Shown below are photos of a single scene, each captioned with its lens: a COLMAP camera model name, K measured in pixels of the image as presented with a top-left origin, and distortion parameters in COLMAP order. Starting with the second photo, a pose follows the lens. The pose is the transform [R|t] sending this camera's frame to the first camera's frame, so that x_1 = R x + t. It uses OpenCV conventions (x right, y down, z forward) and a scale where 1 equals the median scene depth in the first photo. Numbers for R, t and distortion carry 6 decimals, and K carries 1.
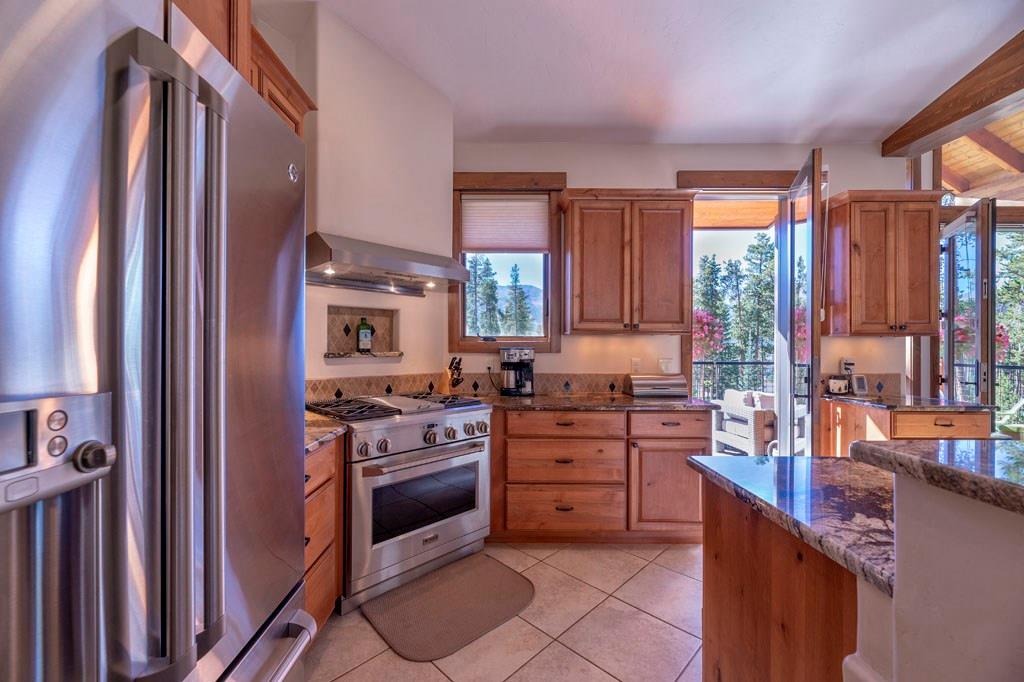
lens RADIAL K [[420.9, 0, 497.8], [0, 420.9, 341.1], [0, 0, 1]] dist [0.015329, -0.002600]
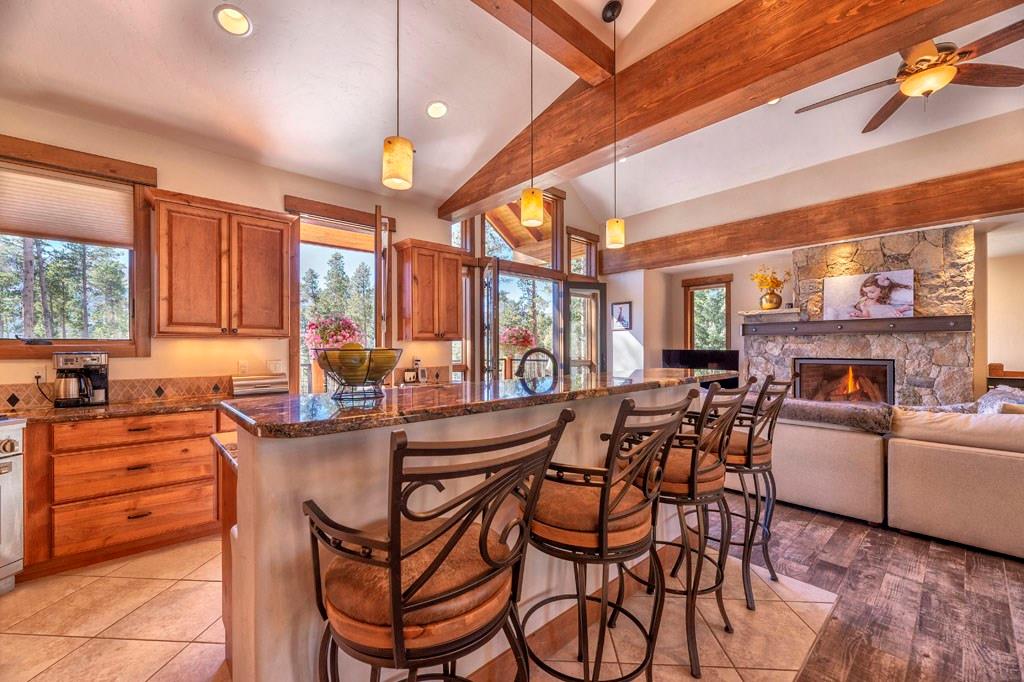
lens RADIAL K [[420.9, 0, 498.7], [0, 420.9, 346.1], [0, 0, 1]] dist [0.015329, -0.002600]
pose [[0.754919, -0.003225, 0.655810, 0.124711], [0.002050, 0.999995, 0.002558, 0.002855], [-0.655815, -0.000587, 0.754922, -0.257377]]
